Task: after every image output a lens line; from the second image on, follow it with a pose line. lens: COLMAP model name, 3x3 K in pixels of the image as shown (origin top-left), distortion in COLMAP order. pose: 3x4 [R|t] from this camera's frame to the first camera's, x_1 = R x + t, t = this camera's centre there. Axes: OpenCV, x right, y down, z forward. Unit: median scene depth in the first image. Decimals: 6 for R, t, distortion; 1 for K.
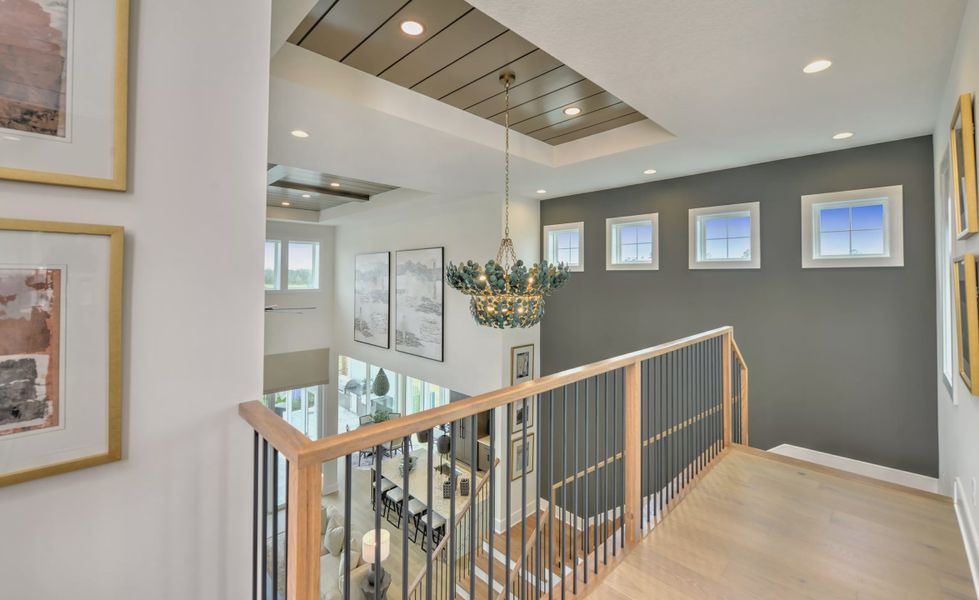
lens RADIAL K [[400.7, 0, 488.3], [0, 400.7, 279.8], [0, 0, 1]] dist [-0.003469, -0.000201]
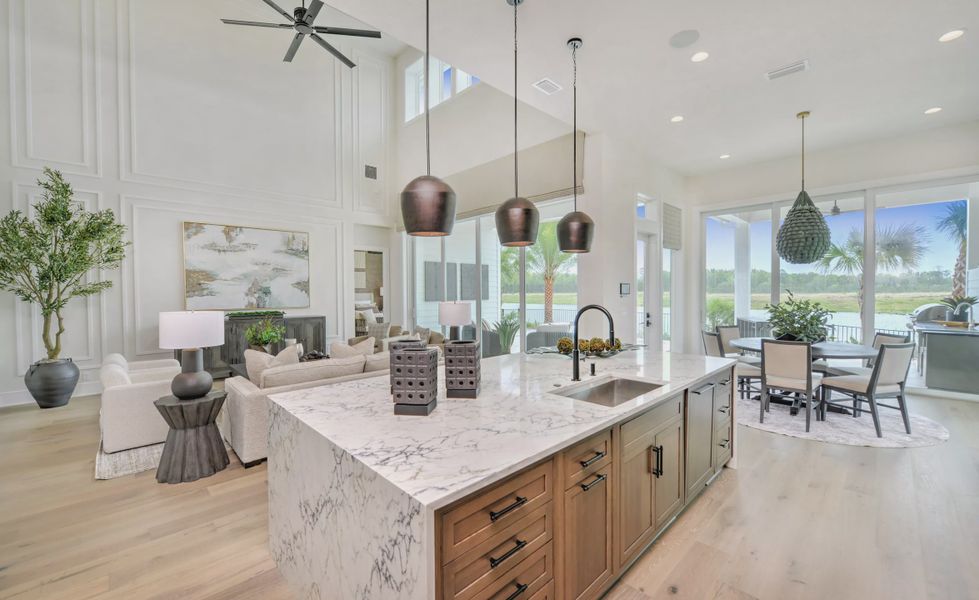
lens RADIAL K [[391.5, 0, 493.7], [0, 391.5, 295.1], [0, 0, 1]] dist [-0.010031, 0.000023]
pose [[-0.004020, 0.011905, -0.999921, 0.173279], [0.007406, 0.999902, 0.011875, 0.499599], [0.999964, -0.007357, -0.004108, 1.113600]]
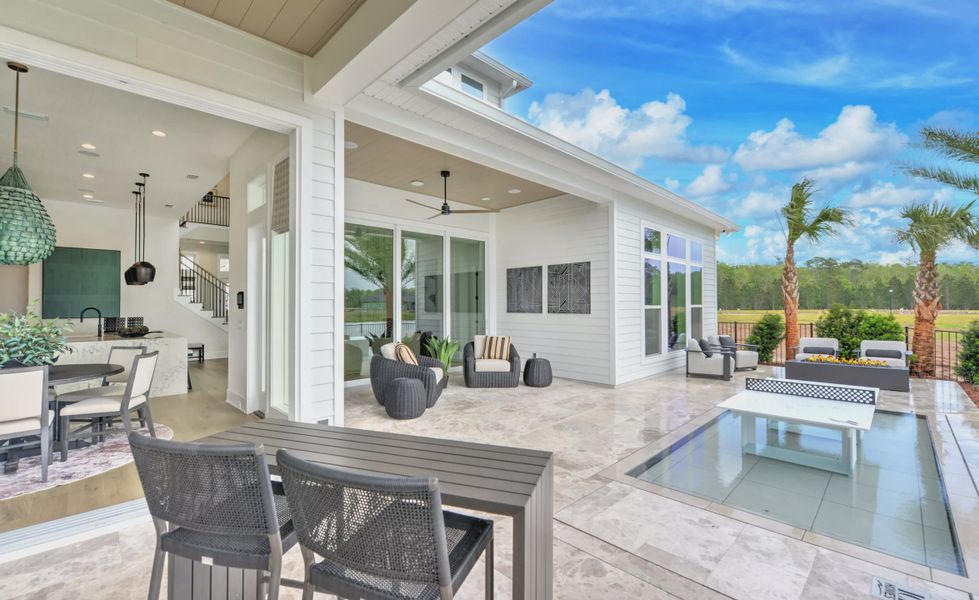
lens RADIAL K [[418.5, 0, 483.4], [0, 418.5, 296.0], [0, 0, 1]] dist [-0.002769, -0.000288]
pose [[-0.999996, 0.002482, -0.001566, -0.937015], [0.002512, 0.999802, -0.019746, 0.507806], [0.001517, -0.019750, -0.999804, 2.065881]]
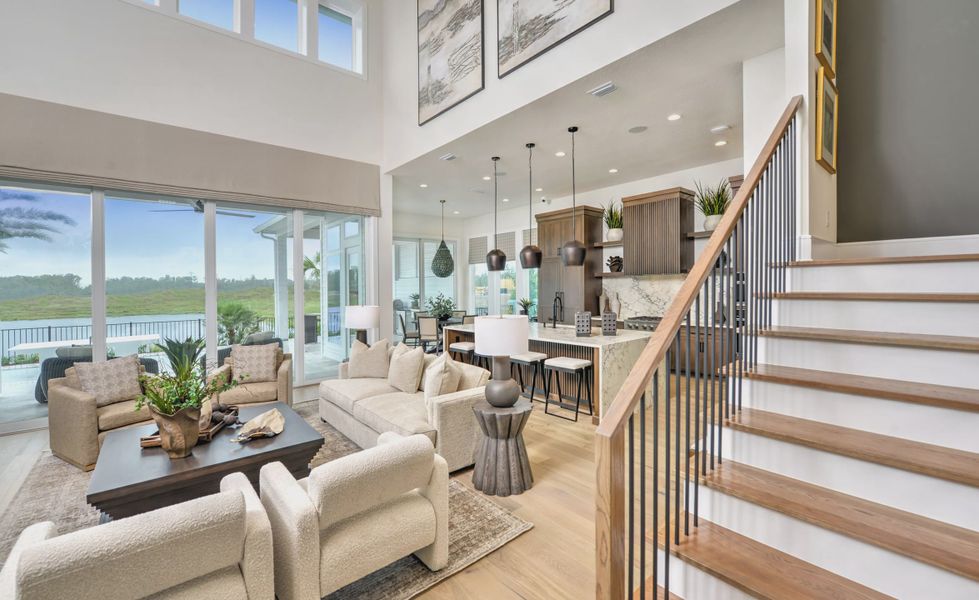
lens RADIAL K [[398.2, 0, 486.4], [0, 398.2, 291.6], [0, 0, 1]] dist [0.000935, 0.000072]
pose [[0.997280, -0.011179, -0.072847, -0.213758], [0.012351, 0.999801, 0.015657, 0.488426], [0.072657, -0.016514, 0.997220, 0.422199]]
